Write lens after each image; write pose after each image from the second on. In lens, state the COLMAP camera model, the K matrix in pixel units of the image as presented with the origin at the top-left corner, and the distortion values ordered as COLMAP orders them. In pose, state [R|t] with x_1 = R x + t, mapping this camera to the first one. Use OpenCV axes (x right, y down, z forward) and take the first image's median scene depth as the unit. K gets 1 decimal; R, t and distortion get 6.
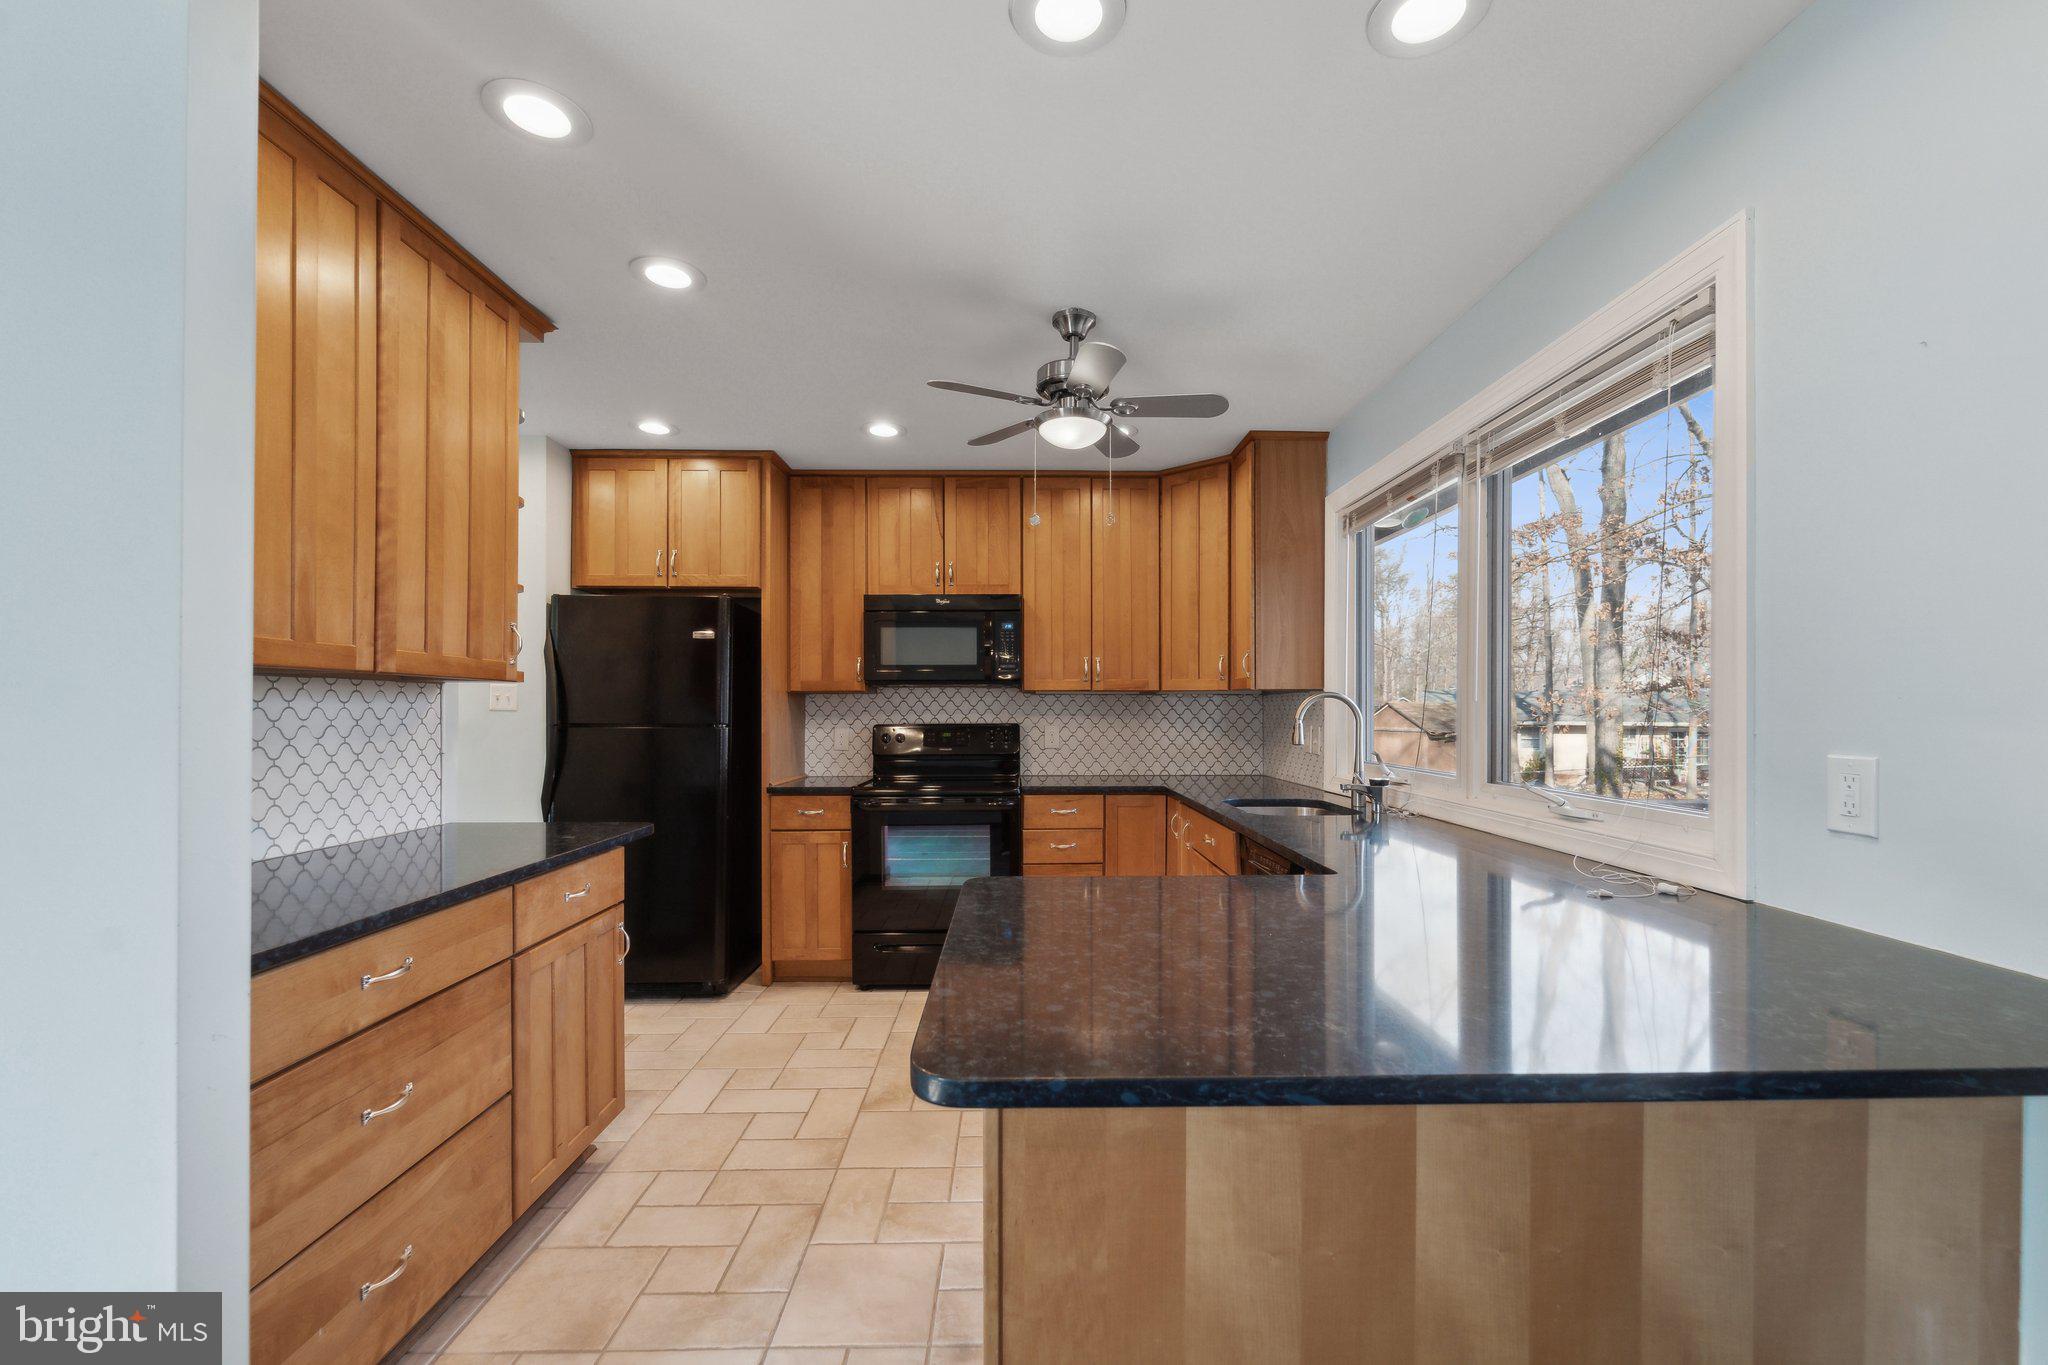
lens RADIAL K [[837.8, 0, 1034.1], [0, 837.8, 708.8], [0, 0, 1]] dist [0.001243, -0.000036]
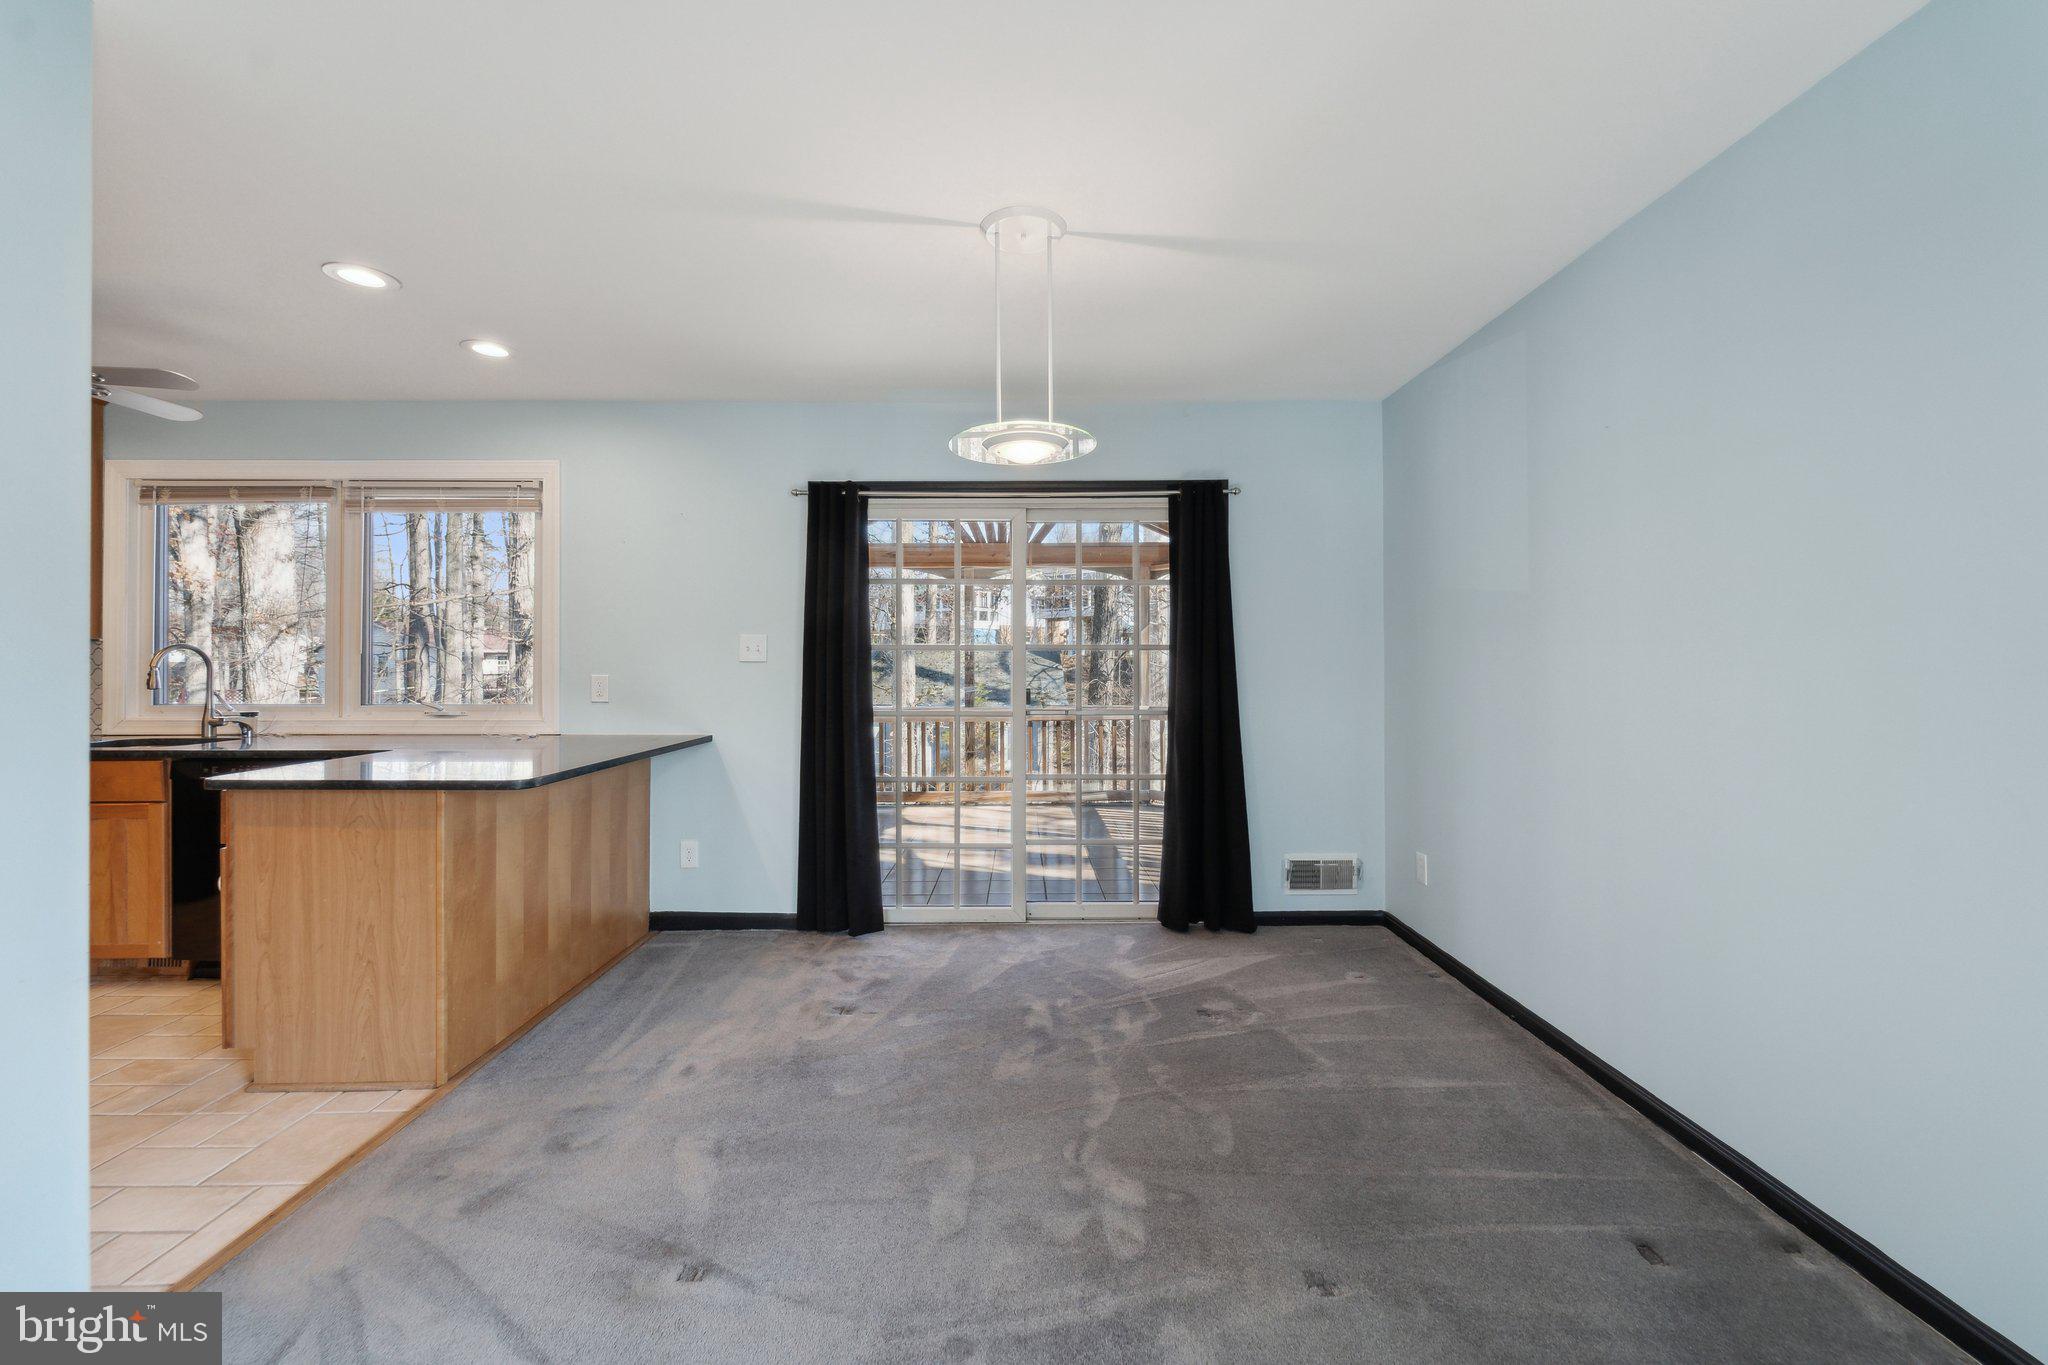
lens RADIAL K [[838.8, 0, 1042.6], [0, 838.8, 656.7], [0, 0, 1]] dist [-0.001232, -0.000411]
pose [[0.002279, 0.003550, 0.999991, -0.626505], [-0.001145, 0.999993, -0.003547, 0.000808], [-0.999997, -0.001137, 0.002283, -0.173247]]
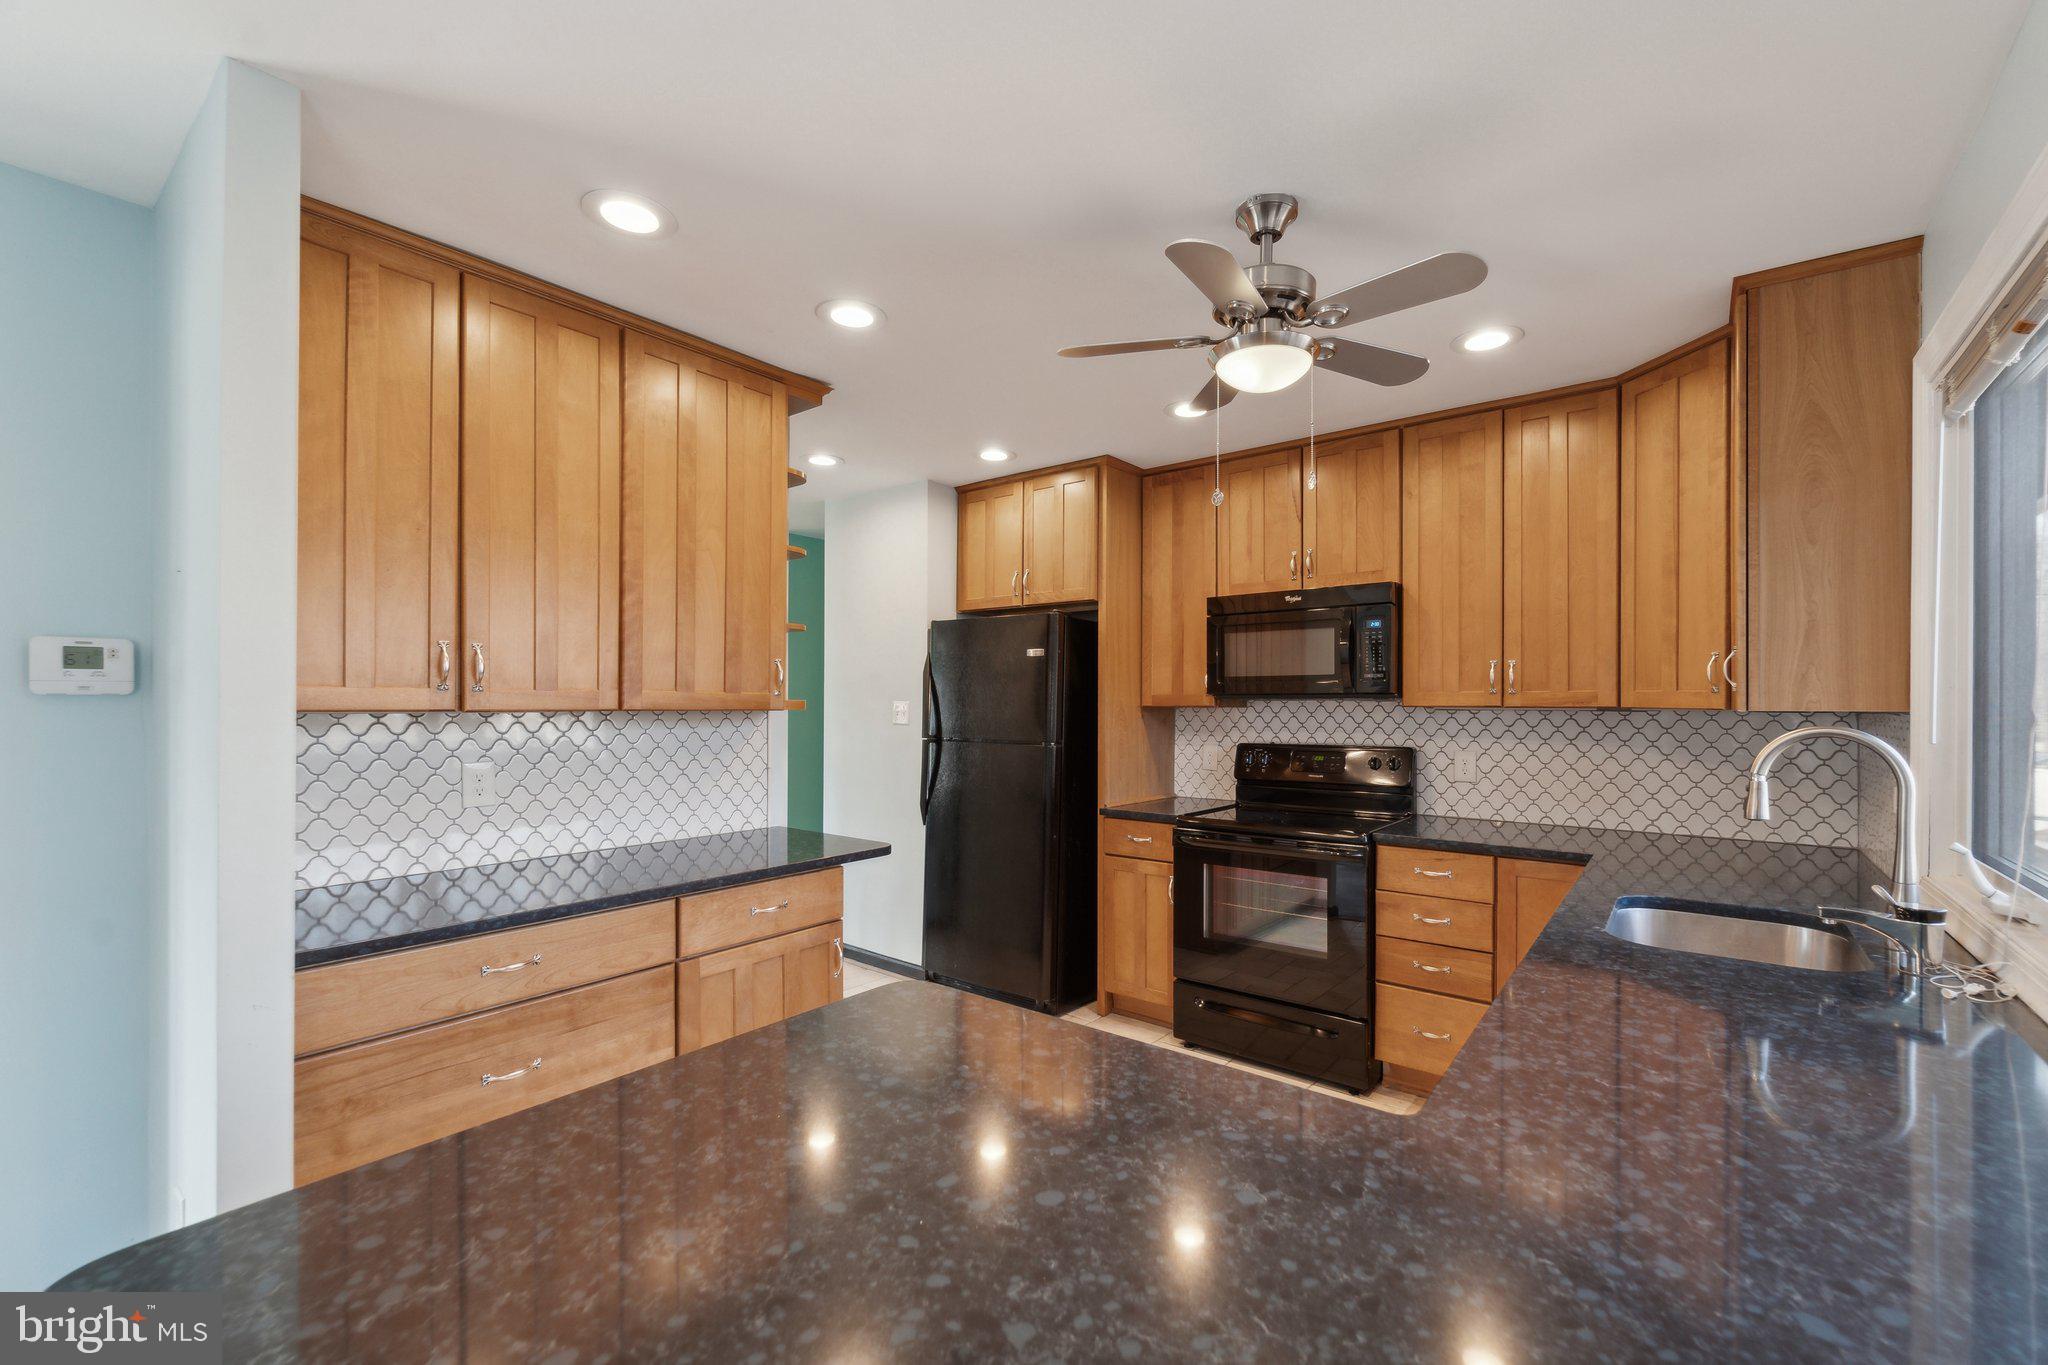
lens RADIAL K [[848.1, 0, 1038.3], [0, 848.1, 705.3], [0, 0, 1]] dist [0.001432, -0.000541]
pose [[0.776128, 0.003255, -0.630567, 0.224000], [-0.000954, 0.999992, 0.003988, -0.026227], [0.630575, -0.002493, 0.776124, 0.192902]]
